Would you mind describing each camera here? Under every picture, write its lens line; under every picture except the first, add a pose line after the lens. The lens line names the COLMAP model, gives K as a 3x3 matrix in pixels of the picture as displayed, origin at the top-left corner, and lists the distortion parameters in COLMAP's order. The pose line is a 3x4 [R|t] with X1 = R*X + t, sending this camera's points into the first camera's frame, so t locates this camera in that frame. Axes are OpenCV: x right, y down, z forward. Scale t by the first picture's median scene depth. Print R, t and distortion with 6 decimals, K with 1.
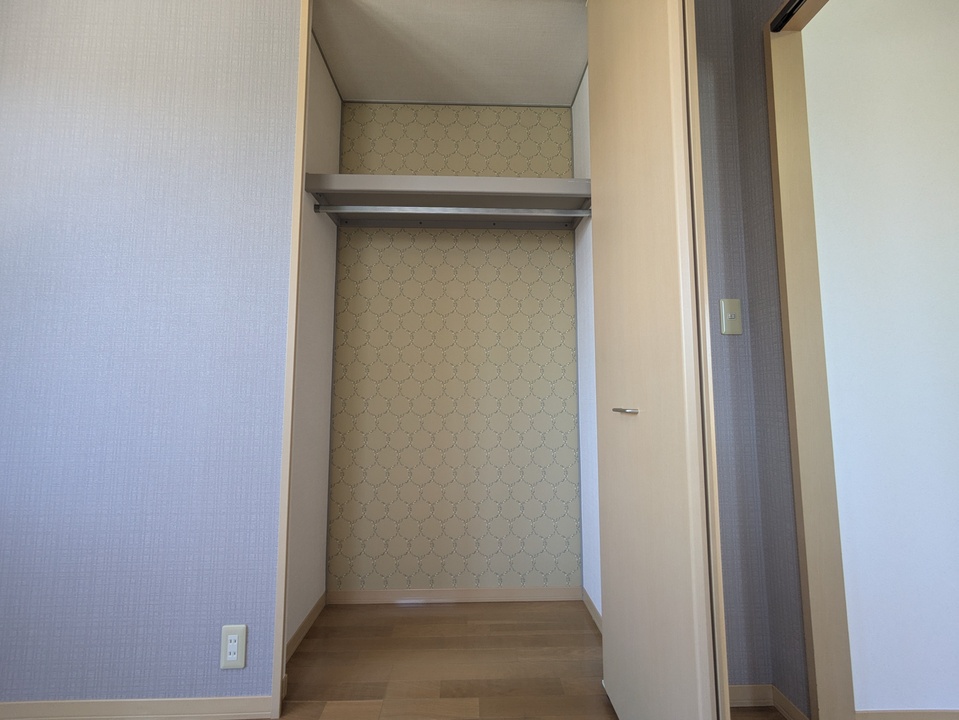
lens RADIAL K [[381.5, 0, 479.5], [0, 381.5, 360.0], [0, 0, 1]] dist [0.000742, 0.000237]
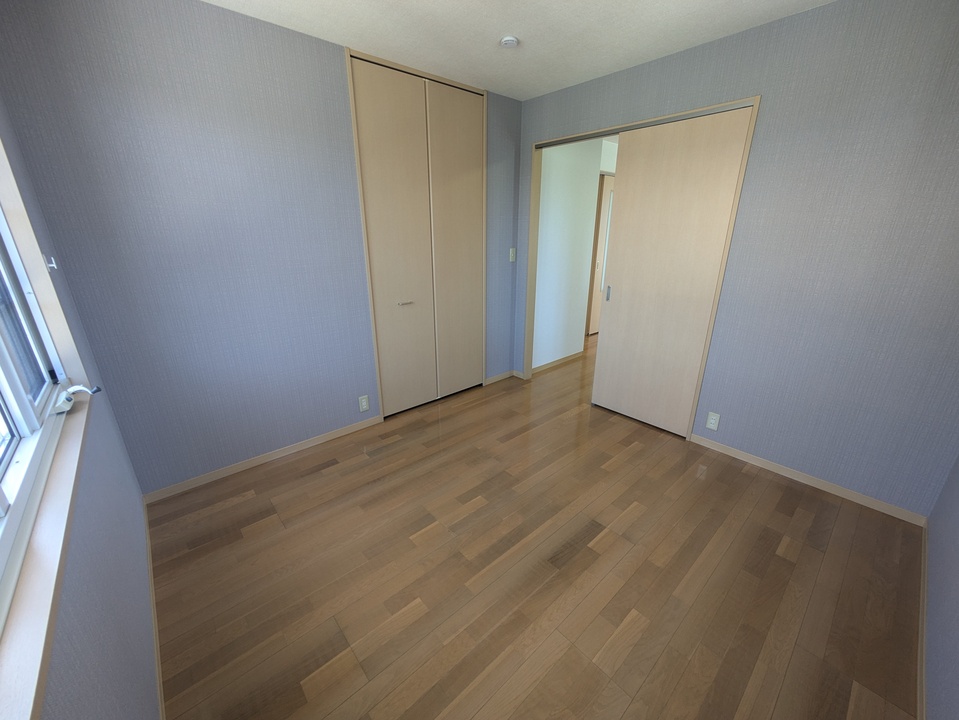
lens RADIAL K [[381.5, 0, 479.5], [0, 381.5, 360.0], [0, 0, 1]] dist [0.000742, 0.000237]
pose [[0.770157, -0.207425, 0.603185, -1.518014], [-0.053233, 0.921448, 0.384839, -0.524517], [-0.635629, -0.328495, 0.698618, -1.150779]]
